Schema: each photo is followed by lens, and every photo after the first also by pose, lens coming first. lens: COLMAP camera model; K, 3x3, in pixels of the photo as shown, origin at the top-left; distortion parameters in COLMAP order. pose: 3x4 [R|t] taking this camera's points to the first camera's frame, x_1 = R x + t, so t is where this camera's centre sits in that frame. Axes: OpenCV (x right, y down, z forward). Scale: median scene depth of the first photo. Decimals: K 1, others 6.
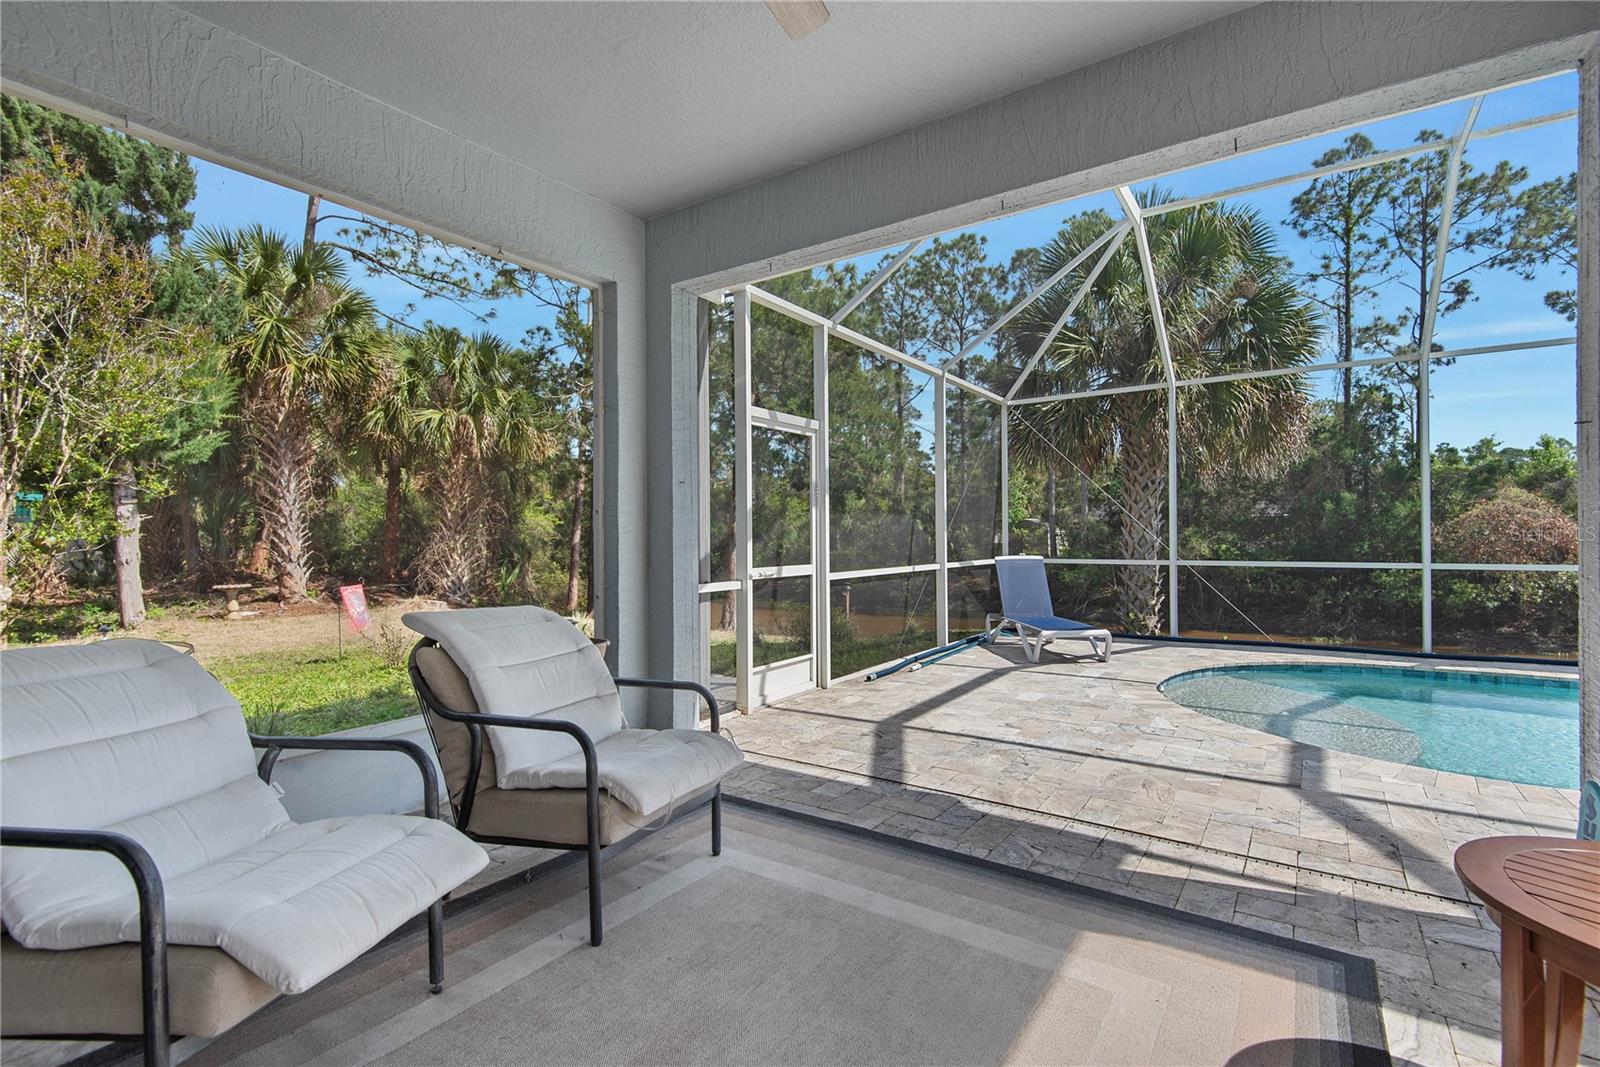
lens RADIAL K [[736.7, 0, 808.5], [0, 736.7, 531.9], [0, 0, 1]] dist [0.001110, -0.000267]
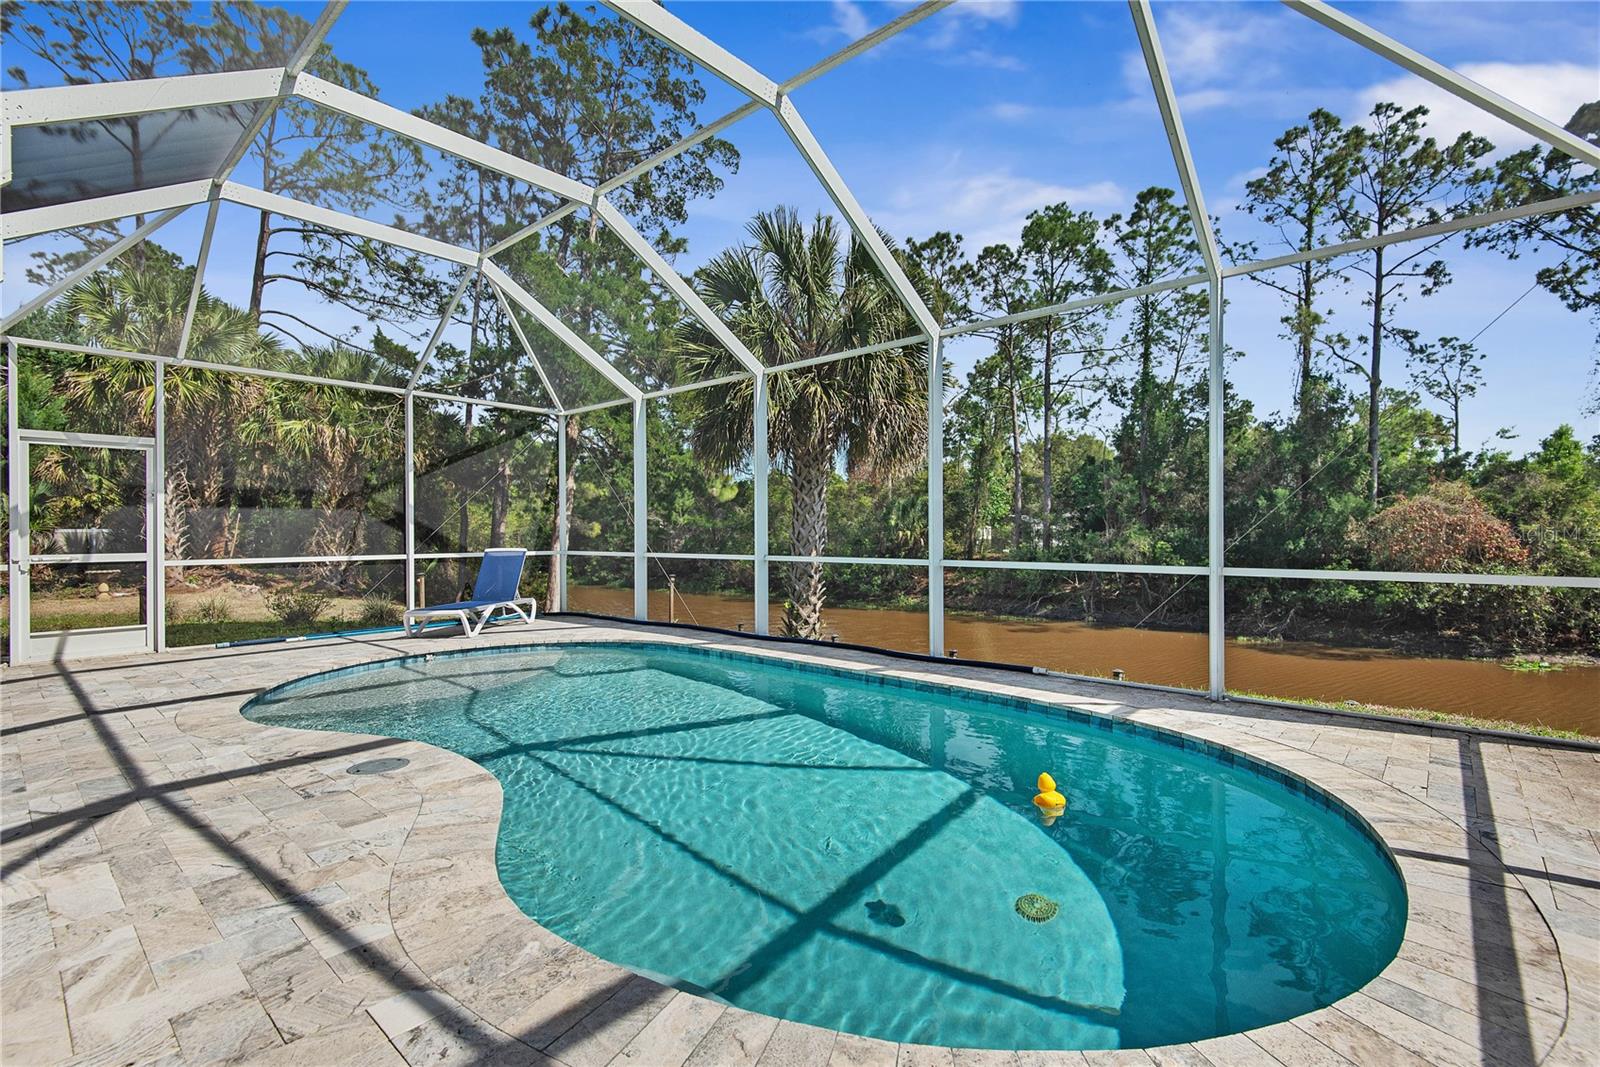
lens RADIAL K [[724.8, 0, 804.2], [0, 724.8, 536.1], [0, 0, 1]] dist [0.005235, -0.006926]
pose [[0.992190, 0.003163, -0.124695, 0.552482], [-0.001829, 0.999940, 0.010808, 0.000558], [0.124721, -0.010495, 0.992136, -0.042943]]
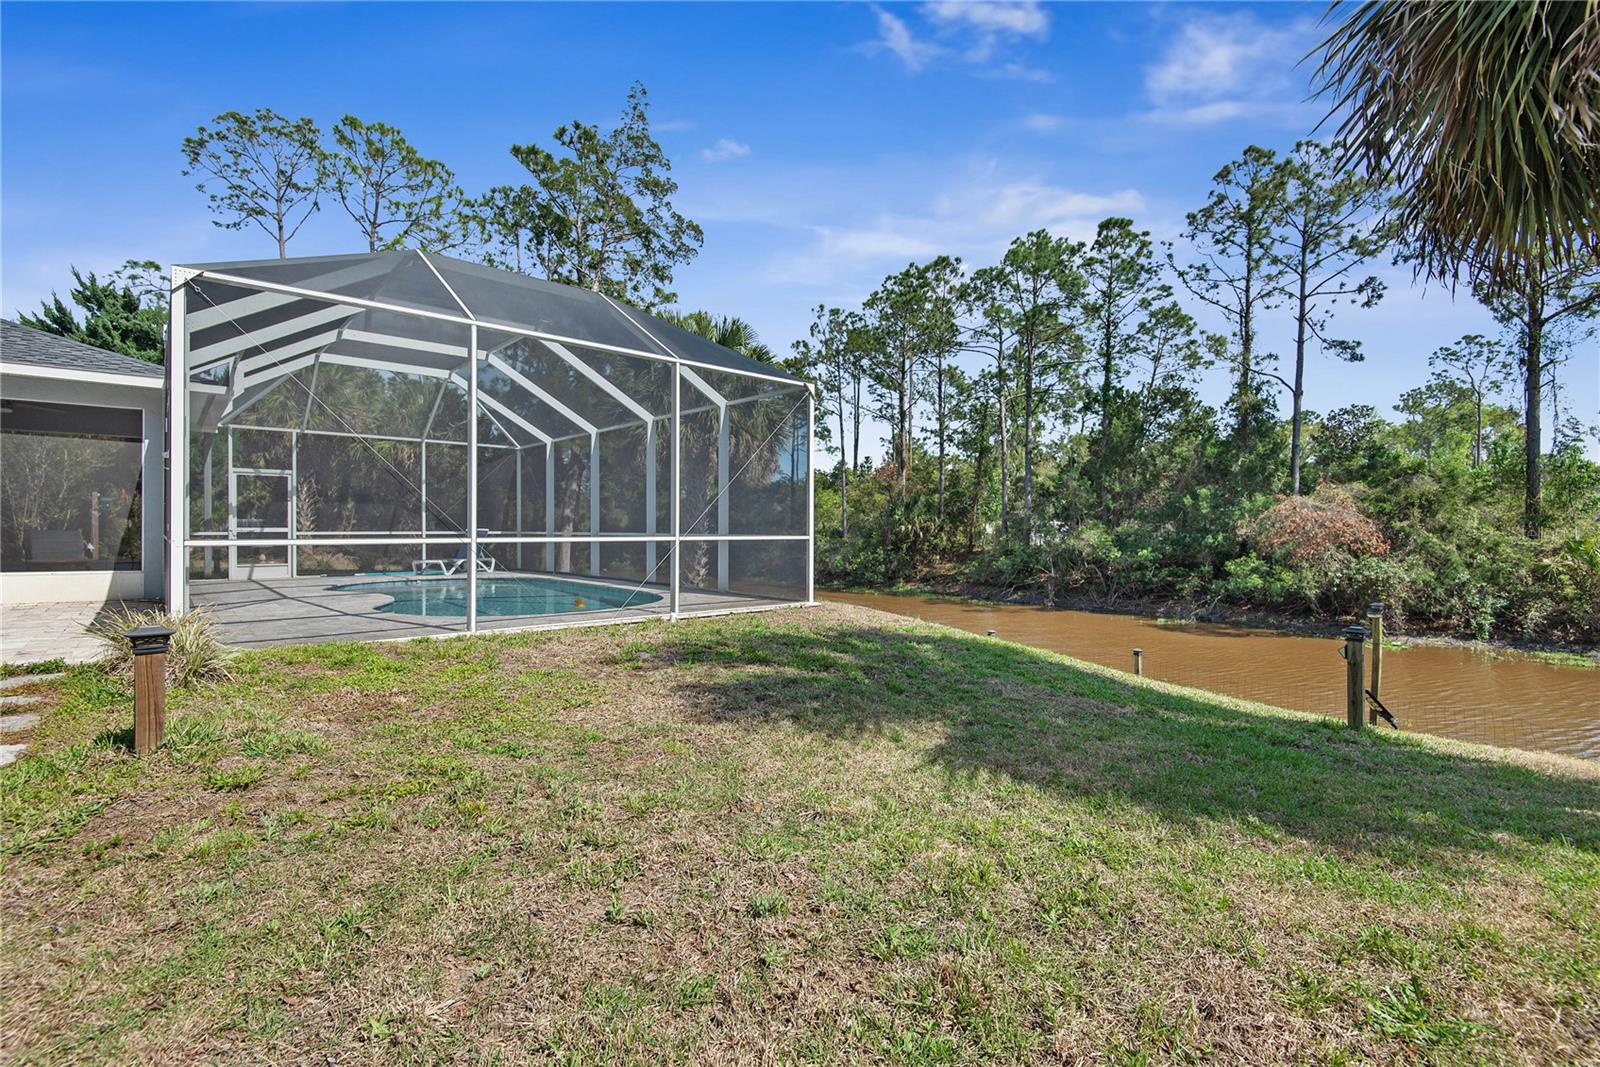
lens RADIAL K [[716.0, 0, 800.2], [0, 716.0, 542.0], [0, 0, 1]] dist [-0.002385, -0.000112]
pose [[0.970630, 0.014260, -0.240155, 0.980961], [-0.008225, 0.999625, 0.026112, 0.006442], [0.240437, -0.023370, 0.970383, -0.408086]]
